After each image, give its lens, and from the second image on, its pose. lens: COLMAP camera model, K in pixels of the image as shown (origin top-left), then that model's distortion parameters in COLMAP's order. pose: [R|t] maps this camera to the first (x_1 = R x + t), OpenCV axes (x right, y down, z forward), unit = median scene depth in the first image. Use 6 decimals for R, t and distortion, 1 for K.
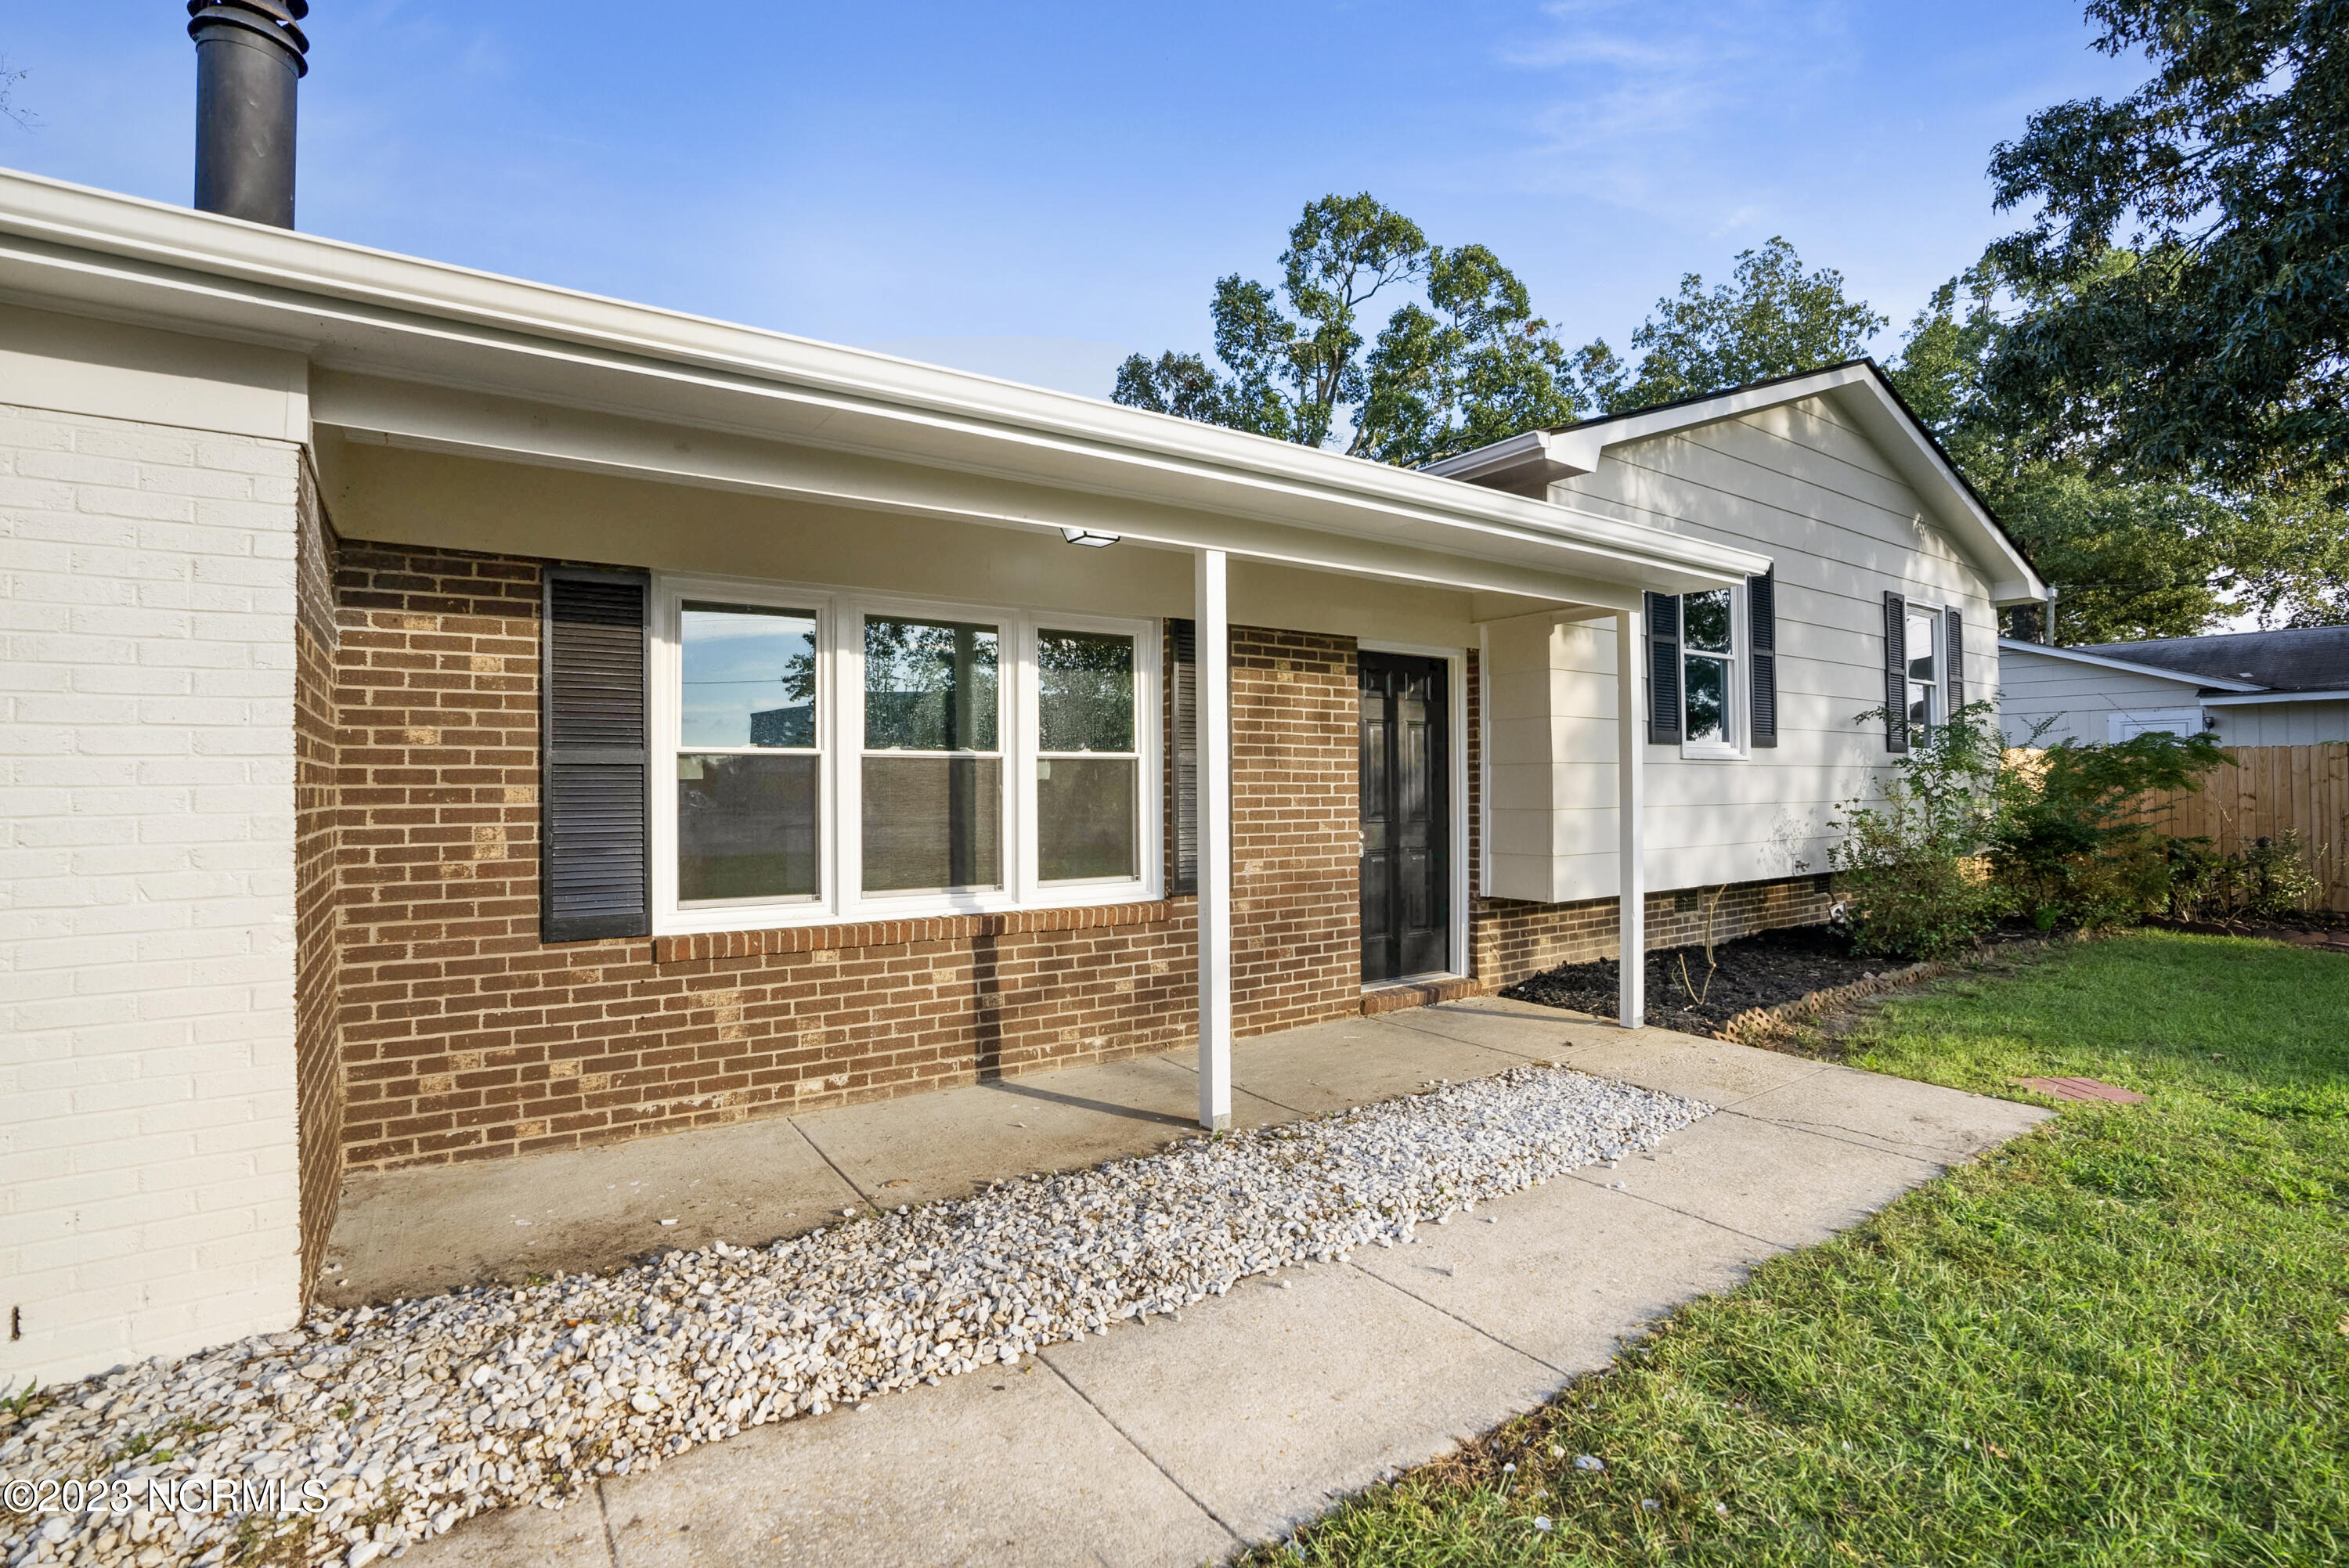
lens RADIAL K [[1094.7, 0, 1166.4], [0, 1094.7, 778.4], [0, 0, 1]] dist [-0.069797, 0.029494]
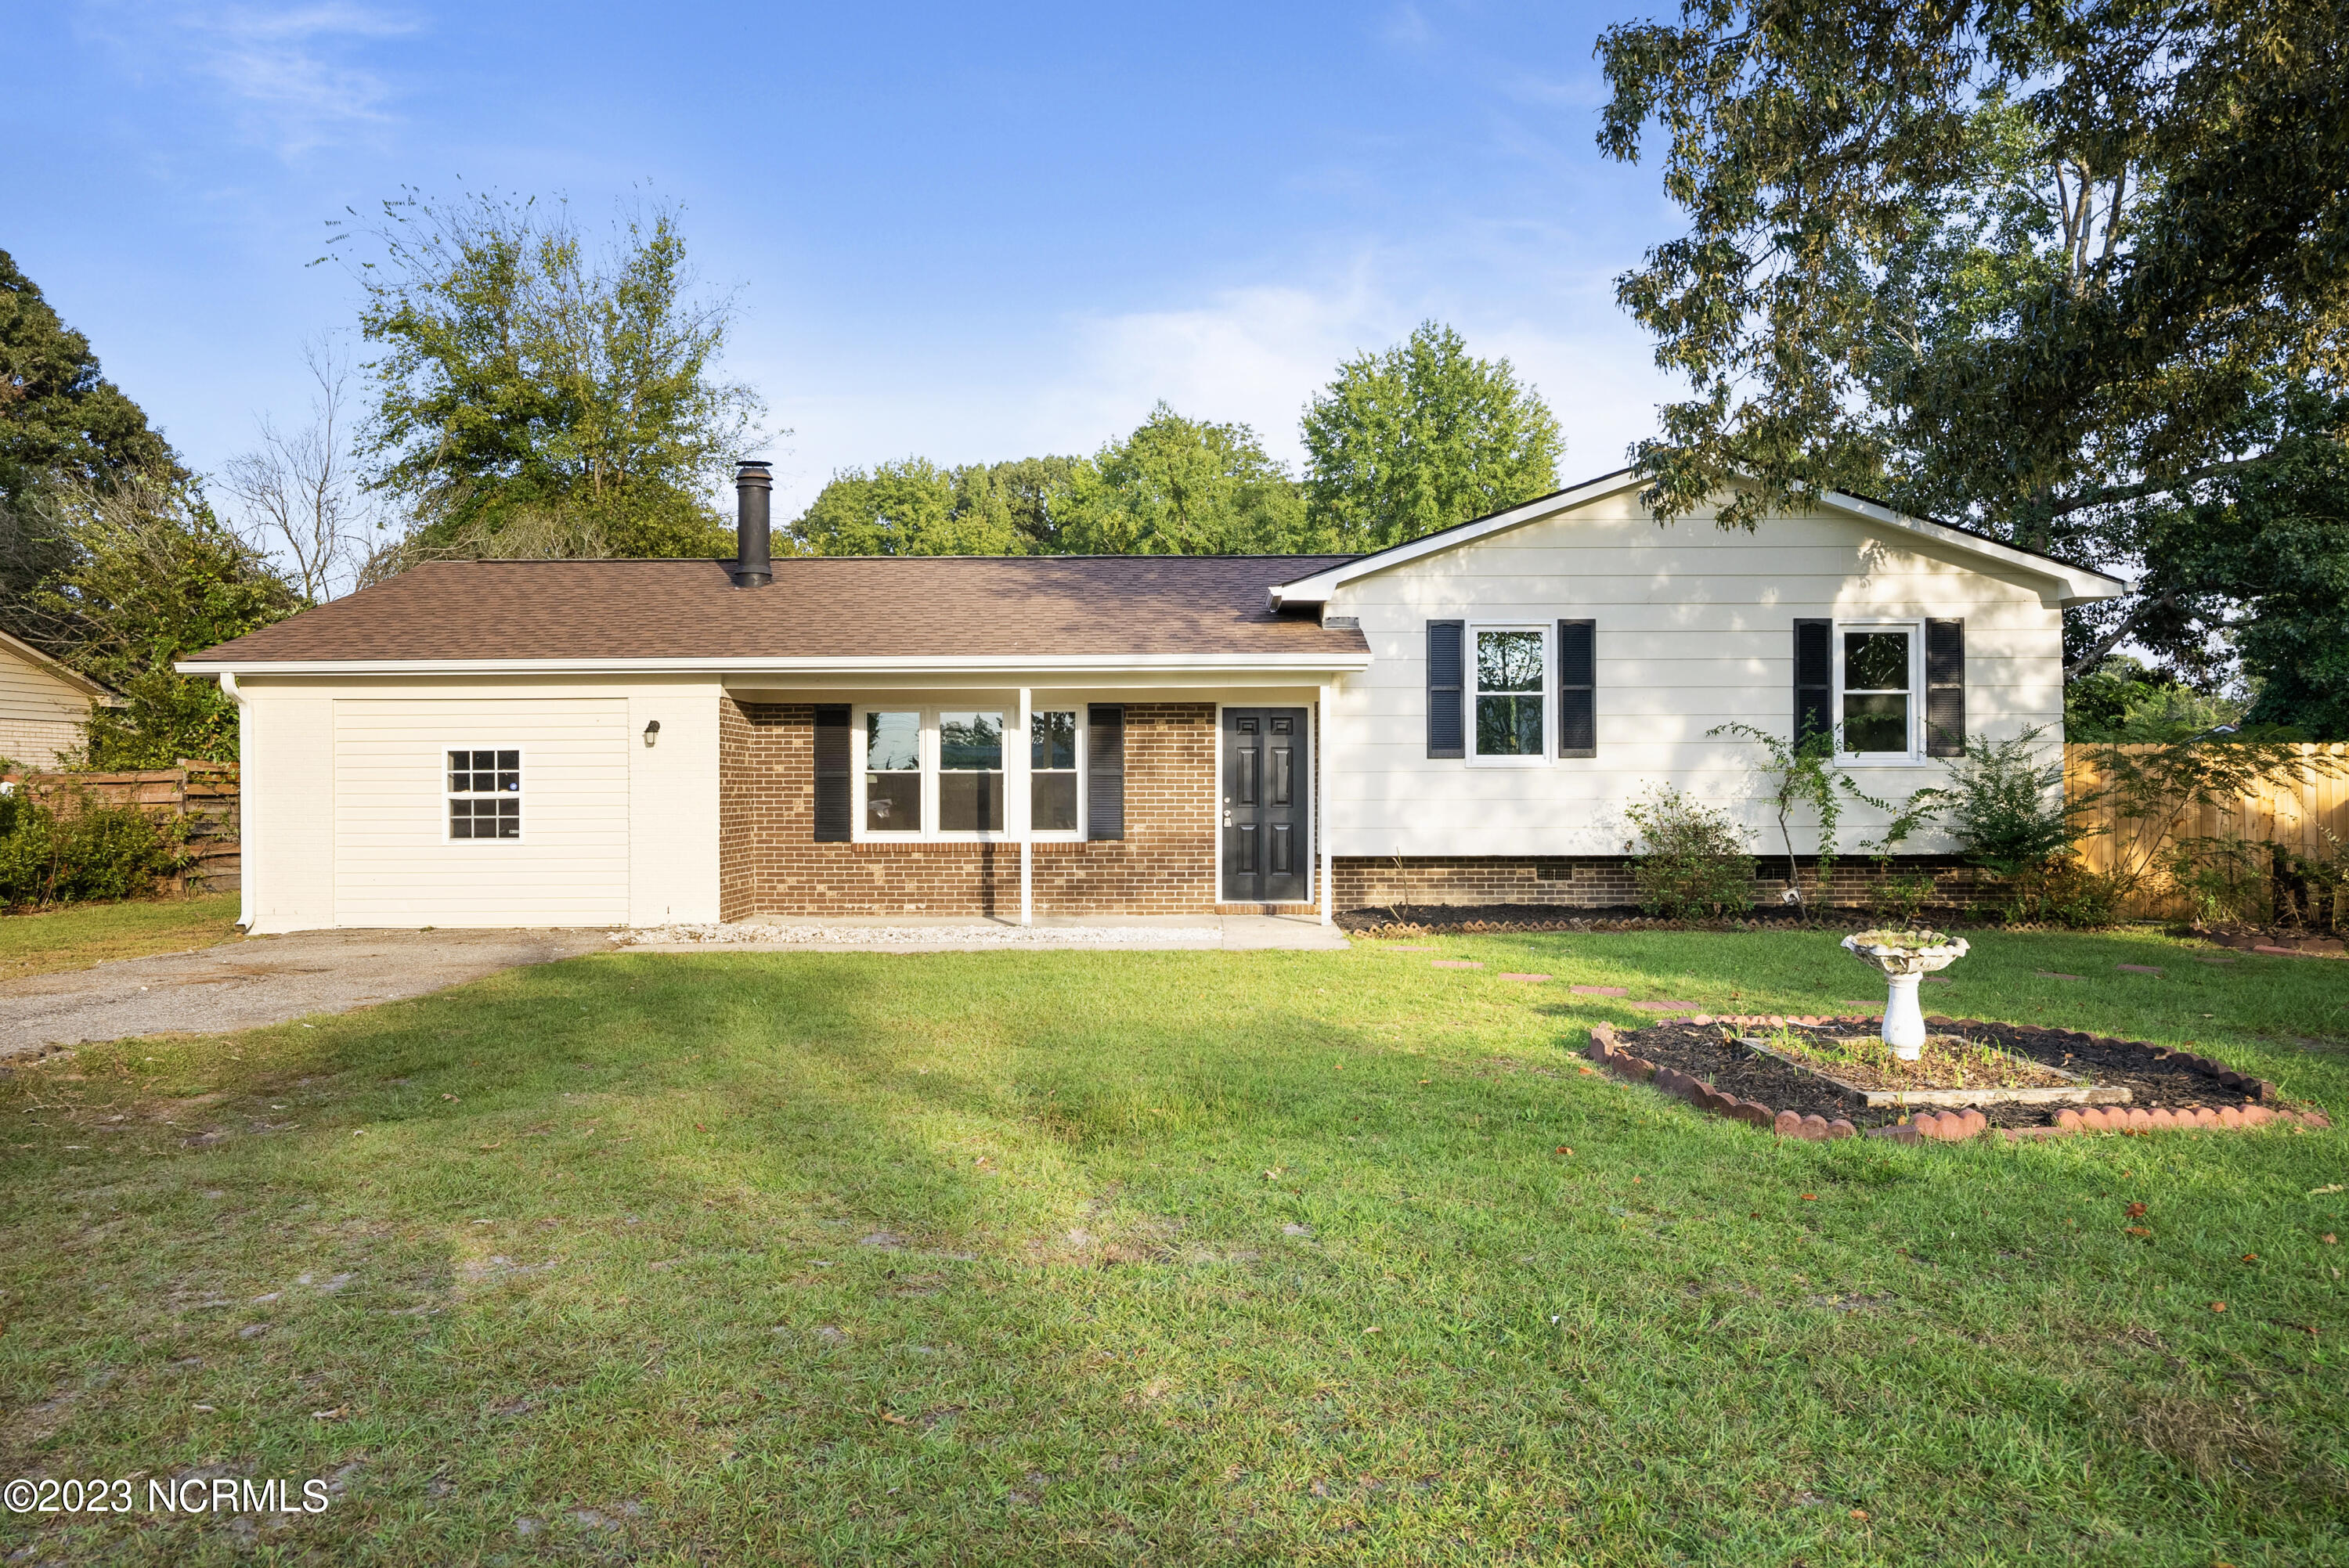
lens RADIAL K [[1659.0, 0, 1169.5], [0, 1659.0, 788.4], [0, 0, 1]] dist [-0.010772, 0.047566]
pose [[0.820119, 0.001269, -0.572192, 2.147016], [0.002290, 0.999982, 0.005500, -0.005775], [0.572188, -0.005821, 0.820101, -1.633259]]
